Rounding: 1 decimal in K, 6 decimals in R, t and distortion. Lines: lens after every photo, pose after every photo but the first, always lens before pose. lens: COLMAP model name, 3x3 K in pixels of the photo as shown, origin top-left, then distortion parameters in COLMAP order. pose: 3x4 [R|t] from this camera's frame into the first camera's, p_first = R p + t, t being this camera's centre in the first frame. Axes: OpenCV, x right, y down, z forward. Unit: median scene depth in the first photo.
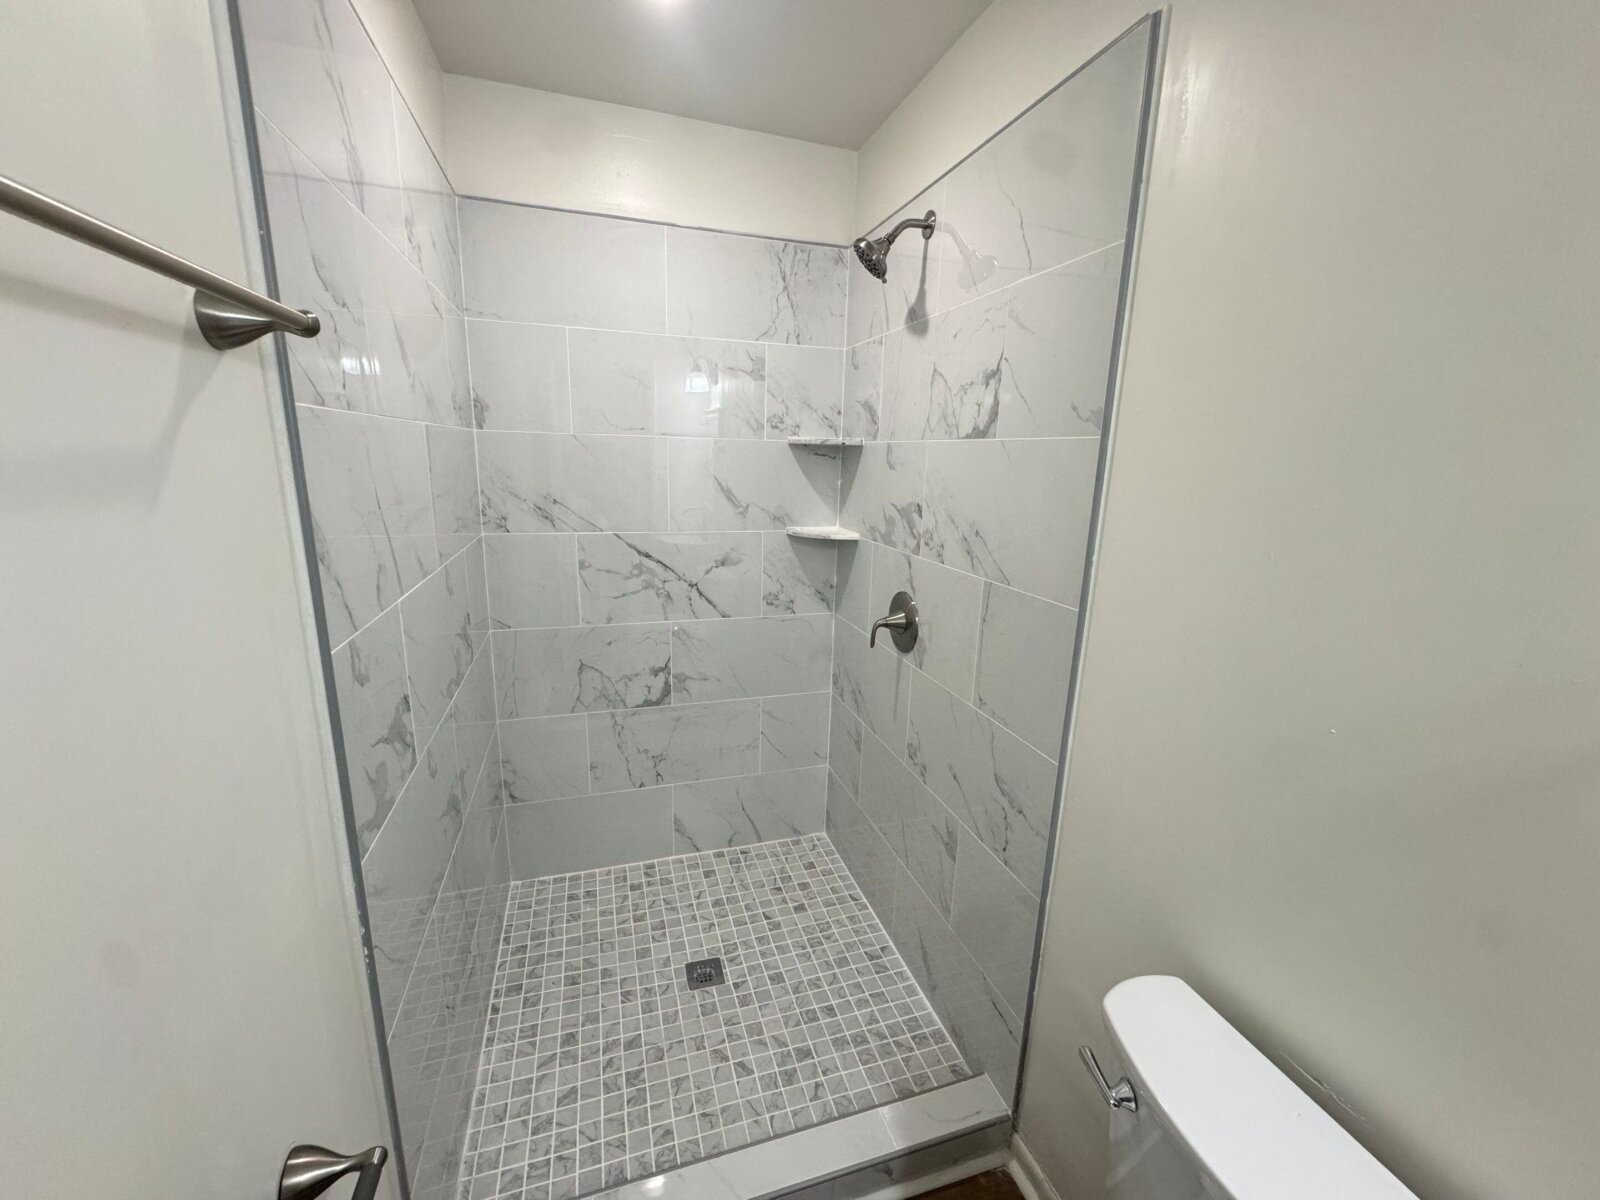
lens RADIAL K [[638.1, 0, 798.4], [0, 638.1, 592.5], [0, 0, 1]] dist [-0.004056, -0.000411]
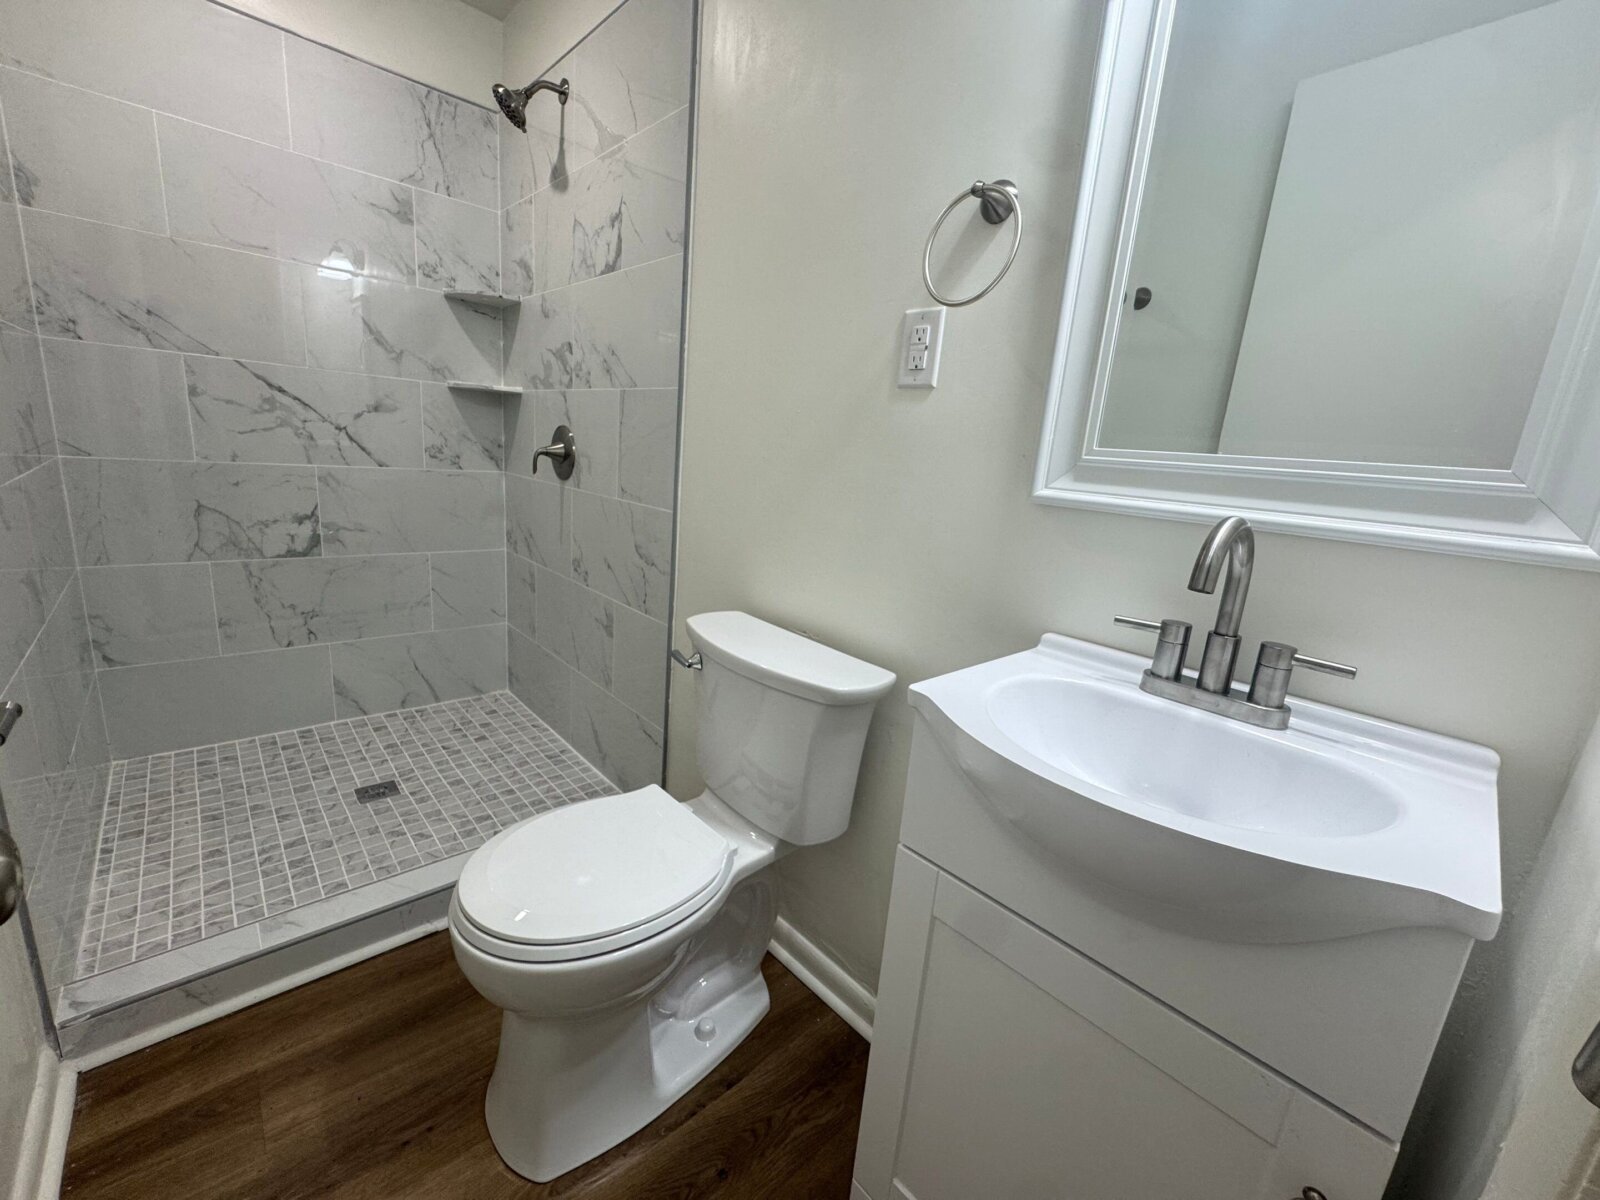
lens RADIAL K [[638.1, 0, 798.4], [0, 638.1, 592.5], [0, 0, 1]] dist [-0.004056, -0.000411]
pose [[0.901455, -0.049213, 0.430066, 0.037579], [0.034862, 0.998543, 0.041190, 0.244325], [-0.431466, -0.022138, 0.901858, -0.203174]]
